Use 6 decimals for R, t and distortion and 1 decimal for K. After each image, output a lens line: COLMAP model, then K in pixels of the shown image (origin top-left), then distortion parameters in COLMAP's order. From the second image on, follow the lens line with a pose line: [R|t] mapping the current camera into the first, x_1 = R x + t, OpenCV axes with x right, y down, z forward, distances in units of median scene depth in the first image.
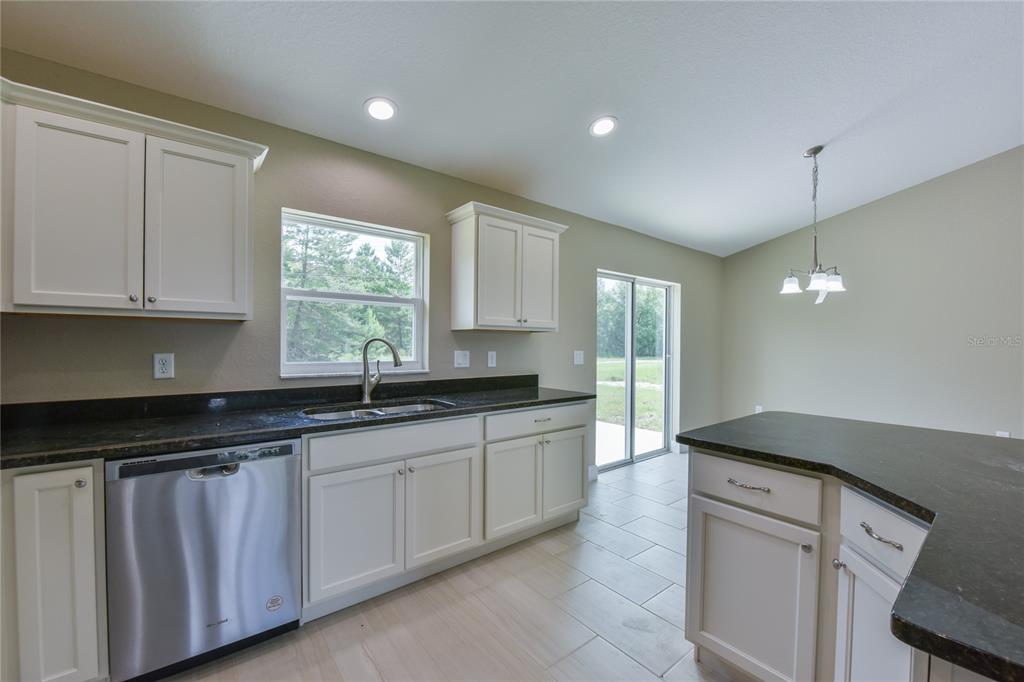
lens RADIAL K [[417.7, 0, 512.0], [0, 417.7, 341.0], [0, 0, 1]] dist [-0.002274, -0.000192]
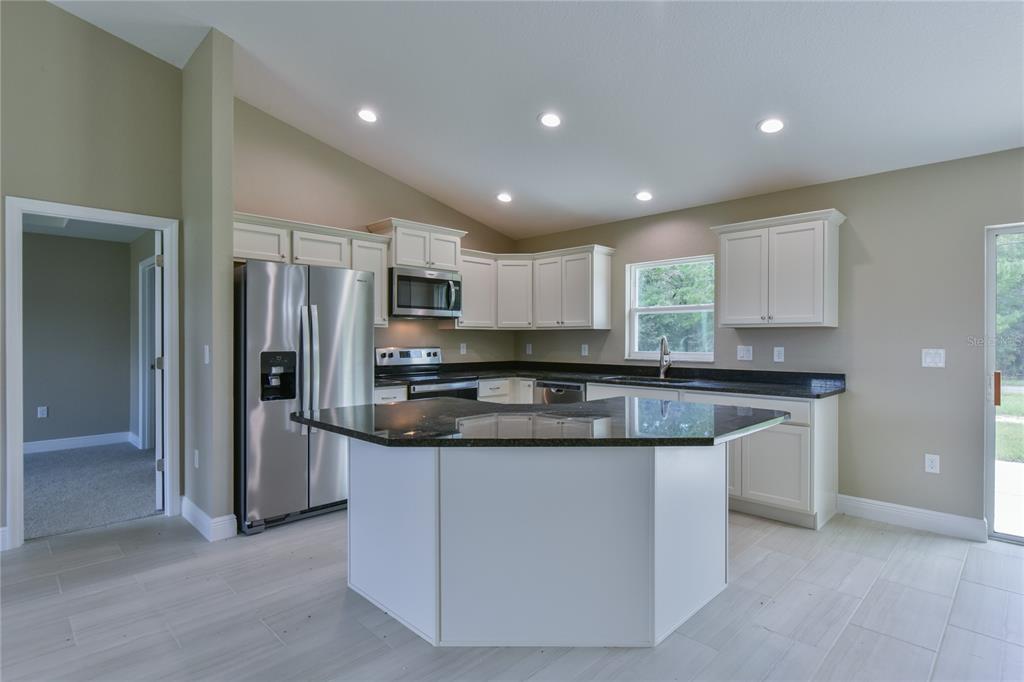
lens RADIAL K [[515.4, 0, 512.0], [0, 515.4, 341.0], [0, 0, 1]] dist [-0.002719, -0.000177]
pose [[0.112678, -0.005578, -0.993616, 1.351256], [0.004889, 0.999975, -0.005059, 0.015368], [0.993619, -0.004287, 0.112703, 0.217659]]
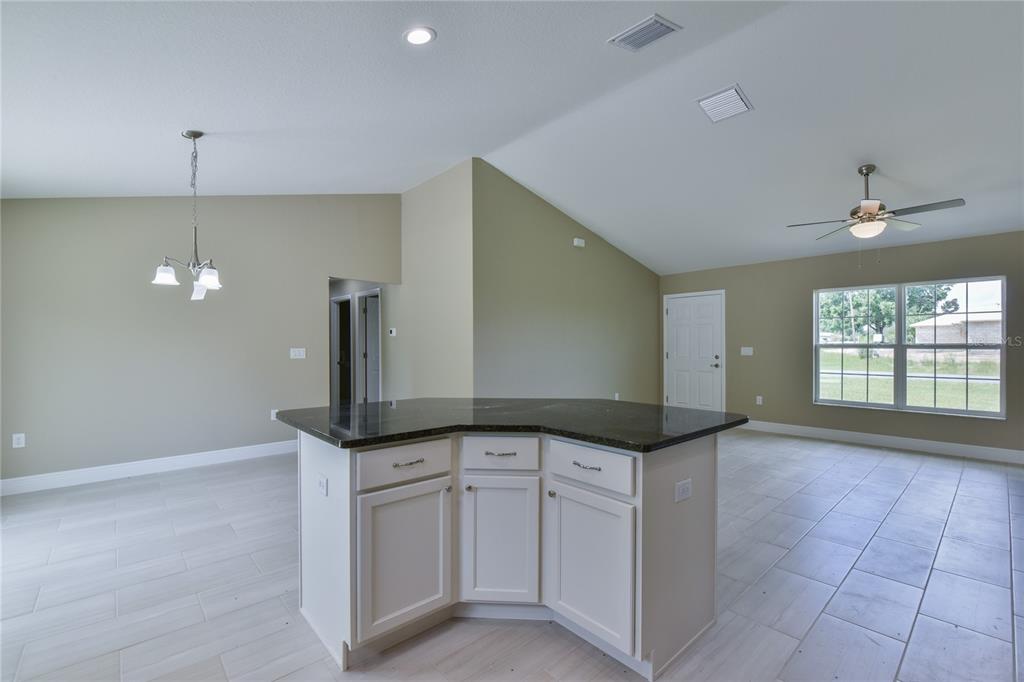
lens RADIAL K [[447.5, 0, 518.7], [0, 447.5, 344.6], [0, 0, 1]] dist [-0.007922, -0.000564]
pose [[-0.065730, -0.009428, 0.997793, -0.365061], [-0.002412, 0.999954, 0.009289, 0.000189], [-0.997835, -0.001796, -0.065749, 0.399205]]
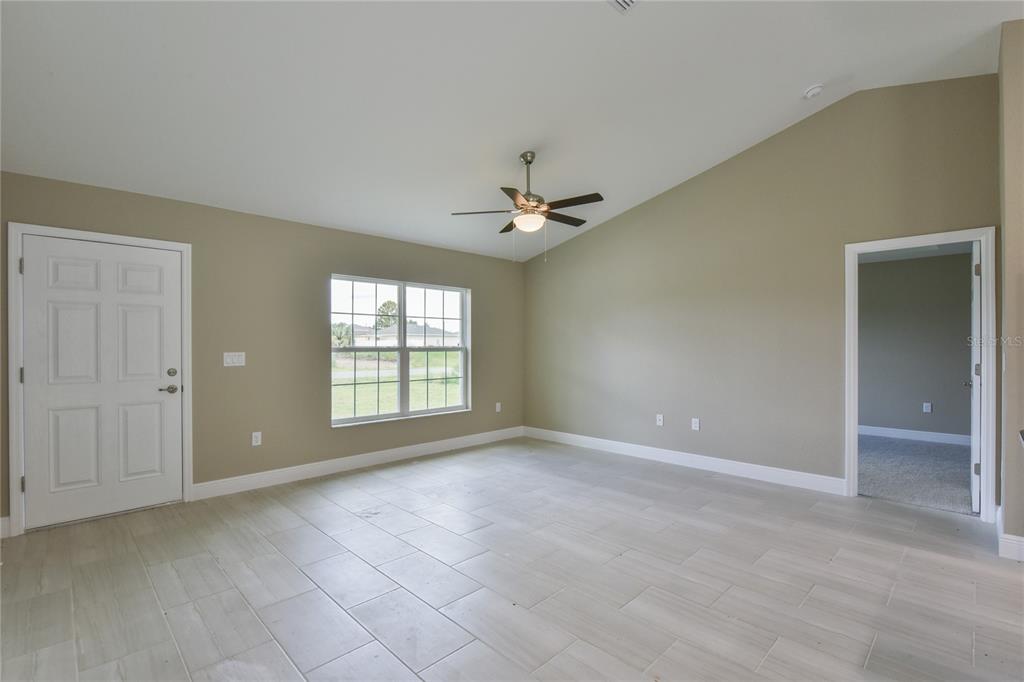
lens RADIAL K [[468.7, 0, 512.1], [0, 468.7, 346.3], [0, 0, 1]] dist [-0.009223, -0.000220]
pose [[-0.994409, -0.007951, -0.105302, 1.284115], [-0.007577, 0.999963, -0.003949, 0.013496], [0.105329, -0.003129, -0.994432, 0.568874]]
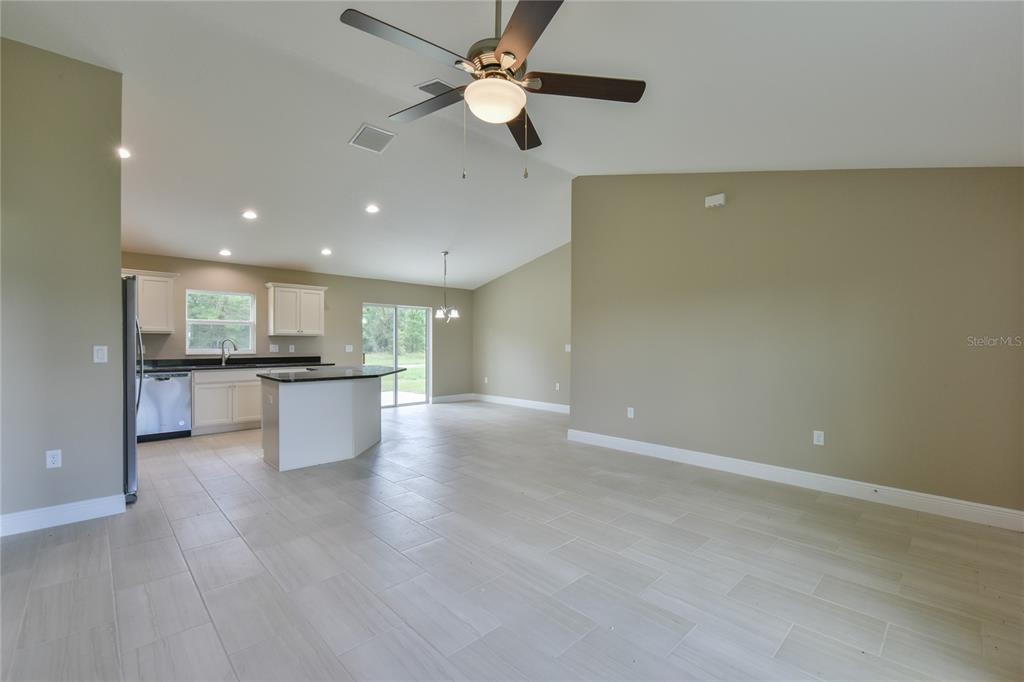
lens RADIAL K [[441.5, 0, 516.7], [0, 441.5, 345.1], [0, 0, 1]] dist [-0.017715, -0.000015]
pose [[0.995500, -0.005338, 0.094616, 1.045555], [0.004575, 0.999955, 0.008279, 0.011984], [-0.094656, -0.007809, 0.995479, -1.608083]]
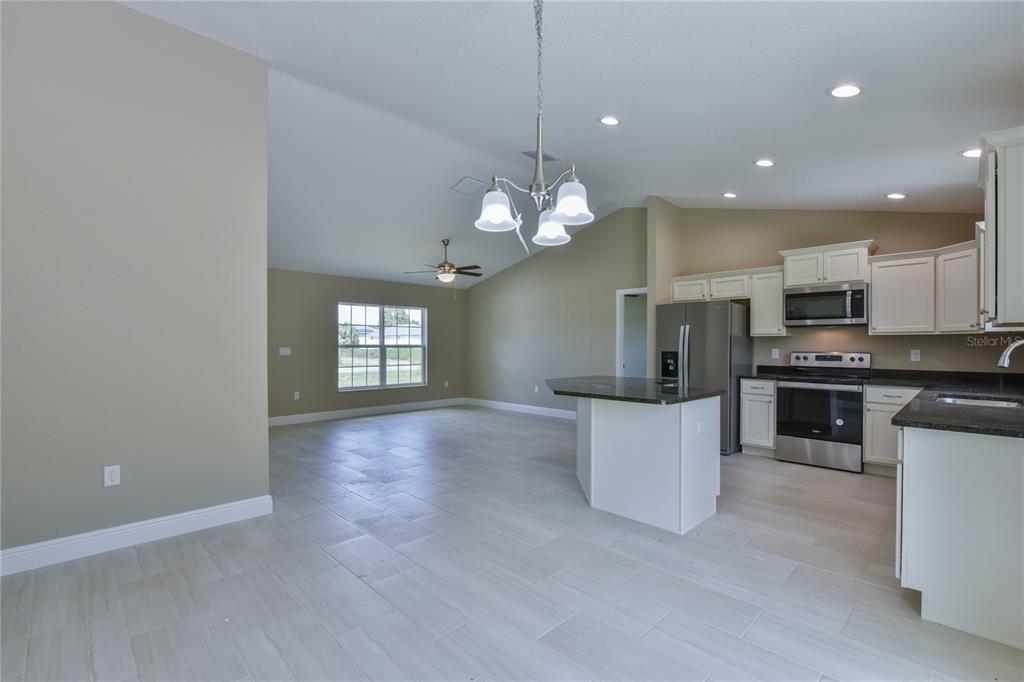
lens RADIAL K [[461.0, 0, 517.1], [0, 461.0, 344.3], [0, 0, 1]] dist [-0.003250, -0.000318]
pose [[-0.993781, -0.009684, -0.110928, 0.963075], [-0.009148, 0.999944, -0.005339, 0.016672], [0.110974, -0.004291, -0.993814, 1.811688]]
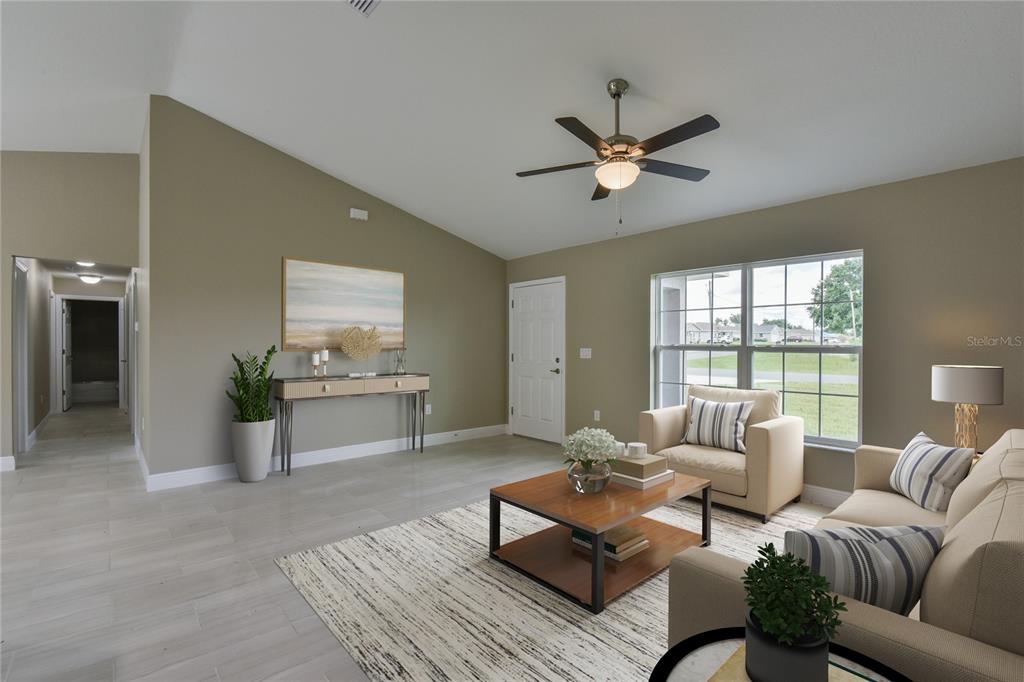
lens RADIAL K [[461.4, 0, 506.7], [0, 461.4, 344.1], [0, 0, 1]] dist [0.000531, 0.000048]
pose [[-0.044010, -0.009787, 0.998983, 0.012800], [-0.009106, 0.999914, 0.009395, -0.000116], [-0.998990, -0.008684, -0.044096, -0.586766]]
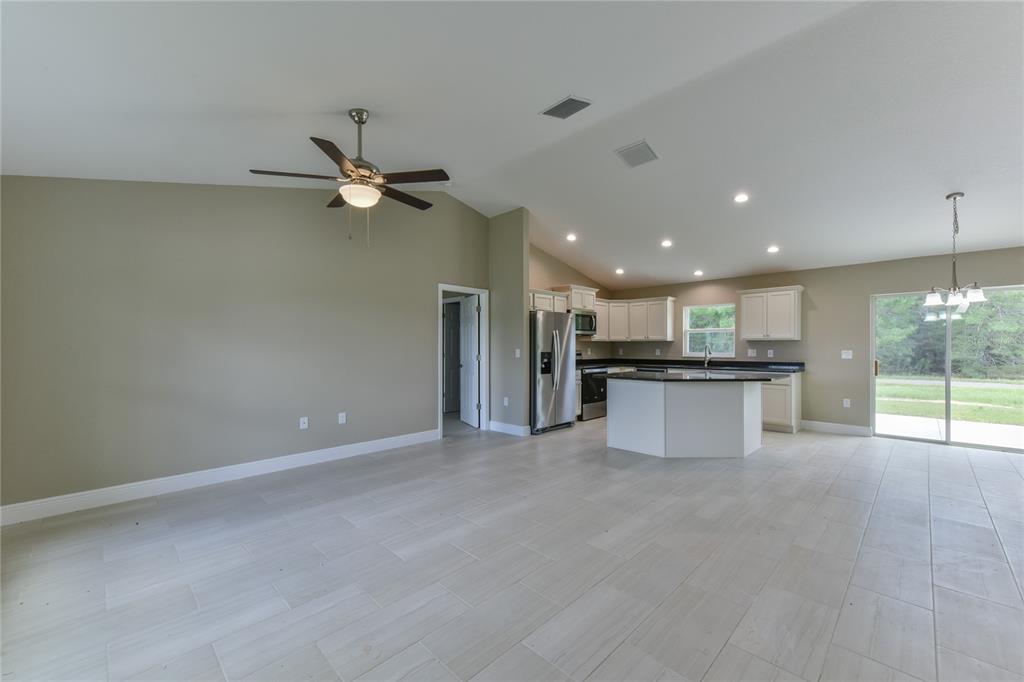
lens RADIAL K [[408.5, 0, 520.0], [0, 408.5, 347.4], [0, 0, 1]] dist [0.013767, -0.000049]
pose [[0.121388, -0.007957, -0.992573, 2.183104], [0.006807, 0.999951, -0.007183, 0.022342], [0.992582, -0.005885, 0.121436, -0.609598]]
